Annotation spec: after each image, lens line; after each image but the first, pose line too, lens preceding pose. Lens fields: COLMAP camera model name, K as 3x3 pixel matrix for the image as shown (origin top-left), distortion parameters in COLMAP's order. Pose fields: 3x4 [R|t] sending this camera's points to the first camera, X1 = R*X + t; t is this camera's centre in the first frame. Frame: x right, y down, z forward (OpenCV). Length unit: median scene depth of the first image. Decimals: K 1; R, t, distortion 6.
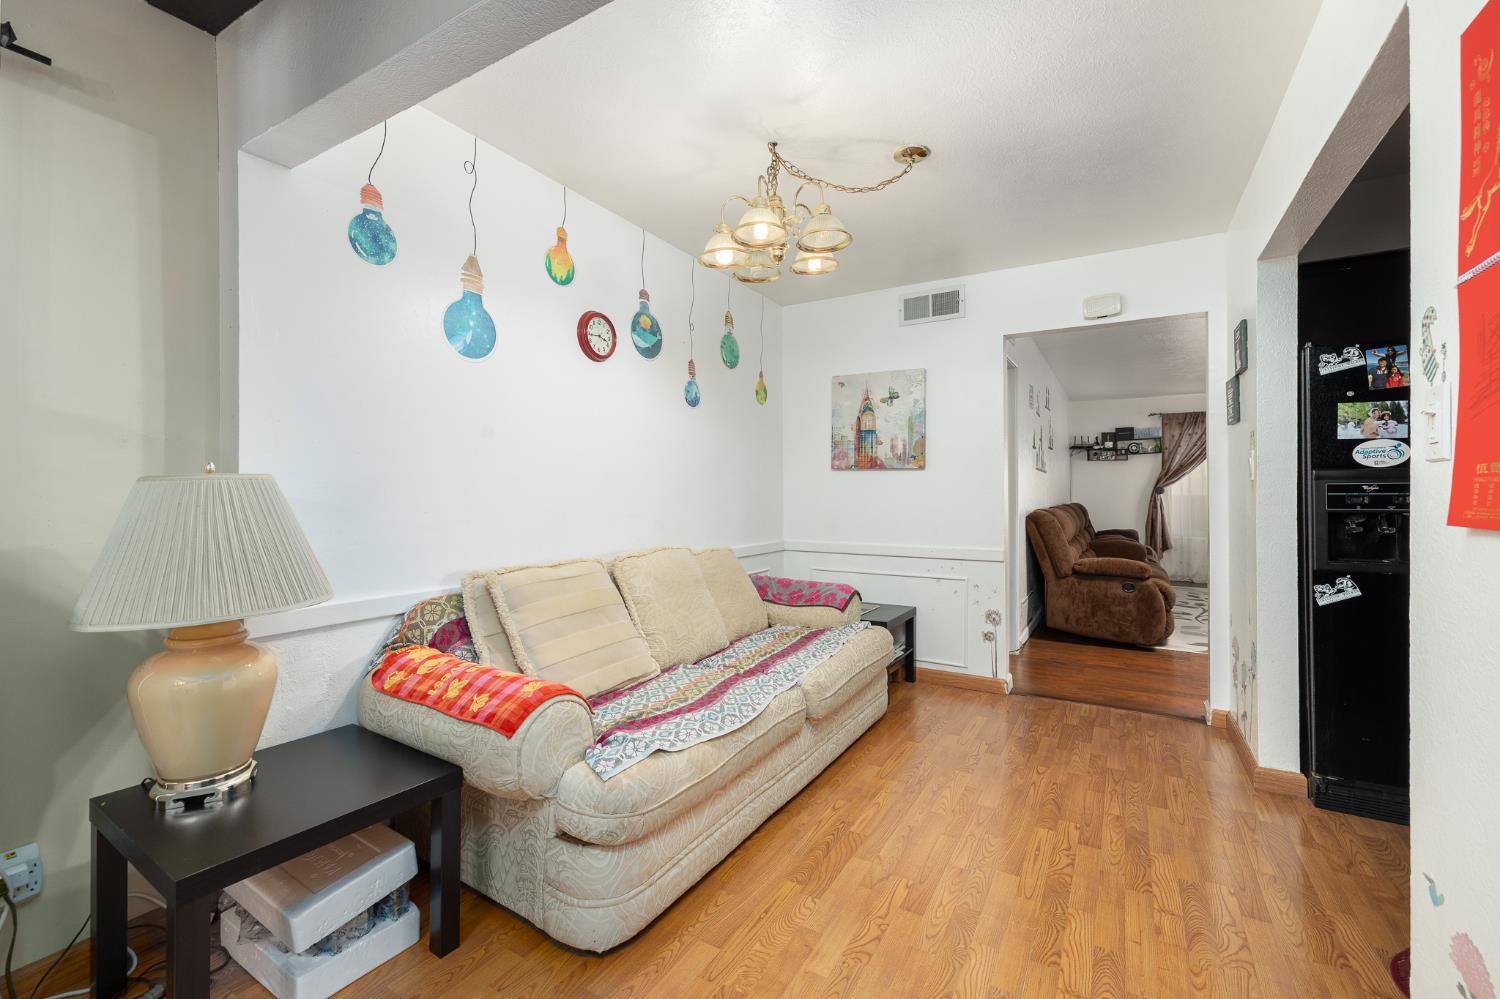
lens RADIAL K [[627.1, 0, 752.6], [0, 627.1, 488.4], [0, 0, 1]] dist [-0.001419, 0.000145]
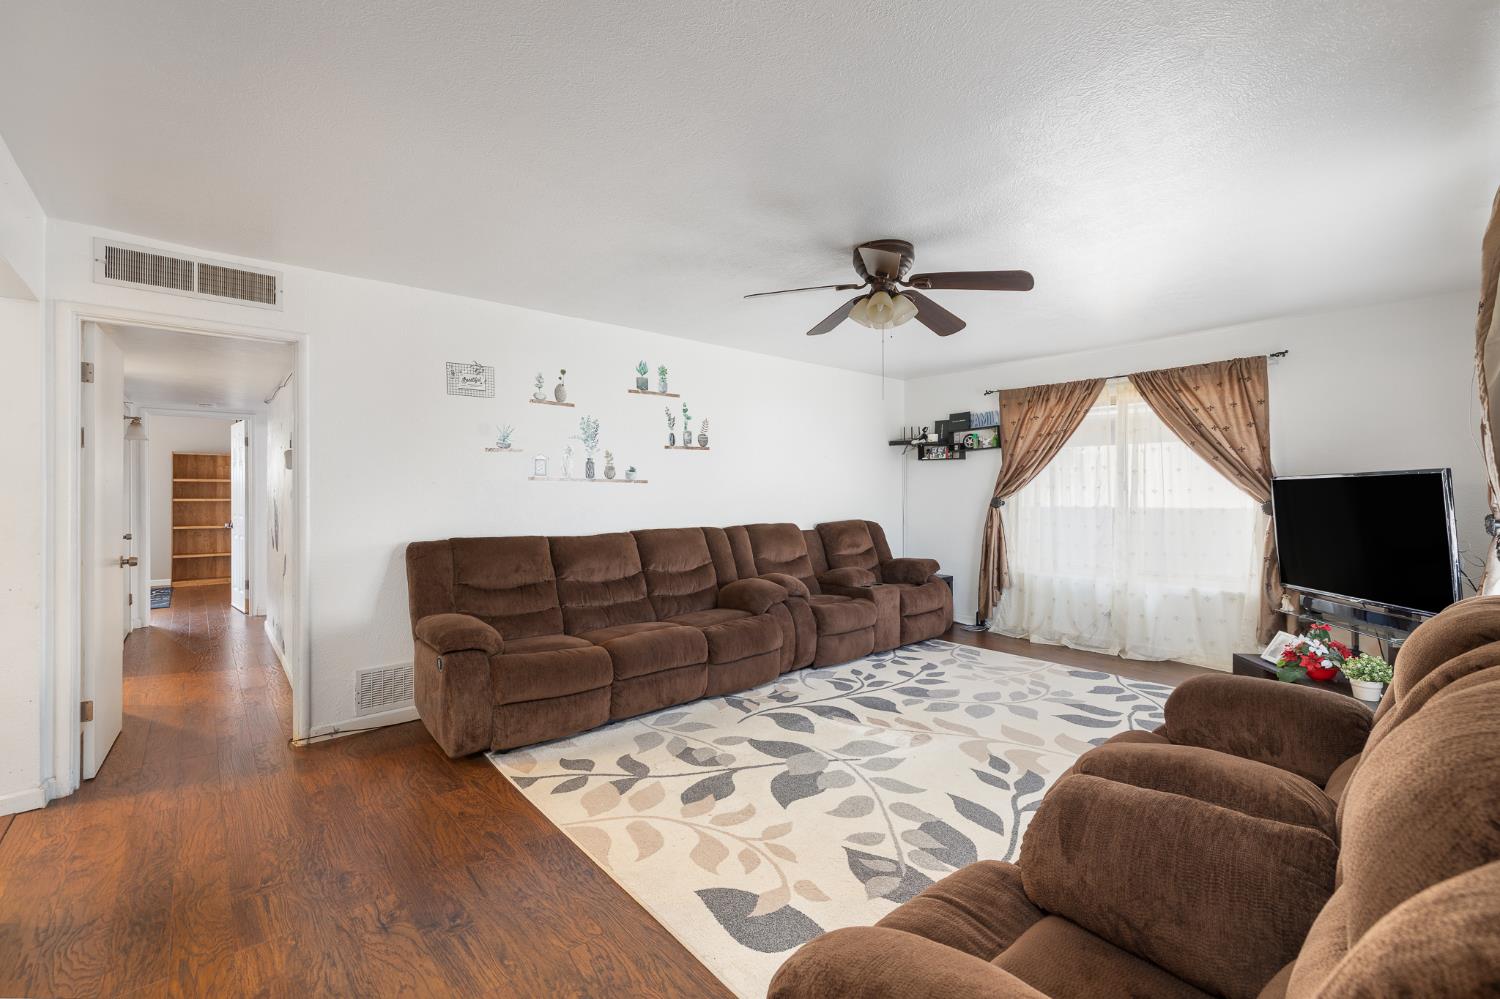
lens RADIAL K [[627.1, 0, 747.2], [0, 627.1, 497.2], [0, 0, 1]] dist [-0.001419, 0.000145]
pose [[0.950877, 0.005442, -0.309520, 0.595402], [-0.002726, 0.999954, 0.009206, -0.008115], [0.309556, -0.007910, 0.950848, 0.258629]]
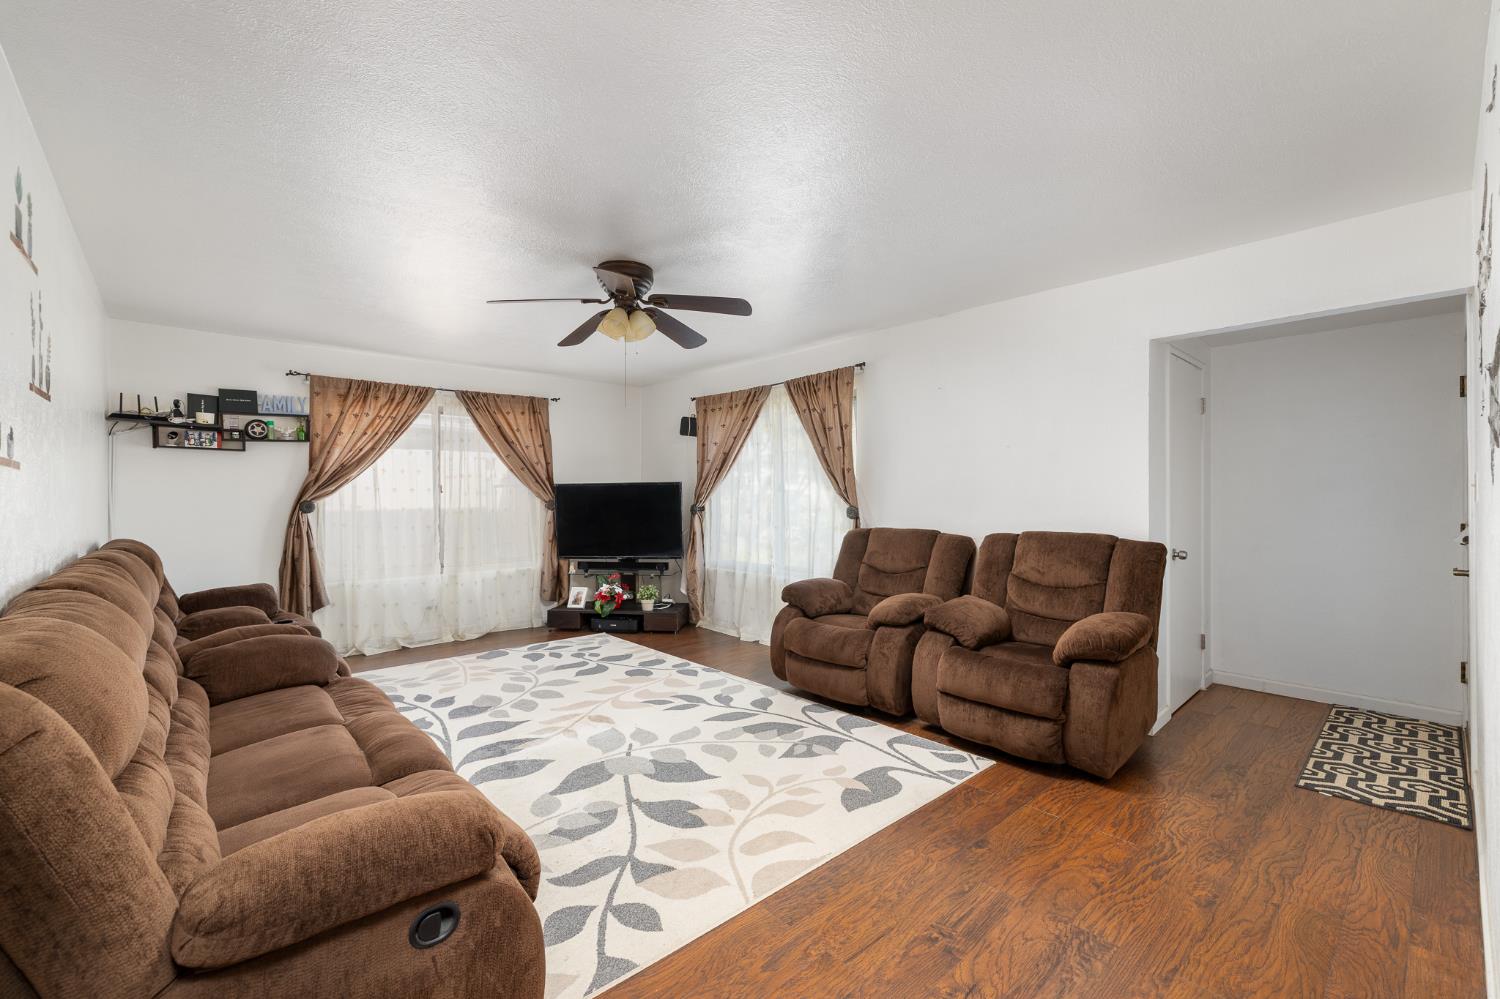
lens RADIAL K [[627.1, 0, 754.8], [0, 627.1, 499.0], [0, 0, 1]] dist [-0.001419, 0.000145]
pose [[0.297270, -0.003586, 0.954787, 0.217686], [0.002342, 0.999993, 0.003027, -0.004589], [-0.954791, 0.001336, 0.297276, 0.427995]]
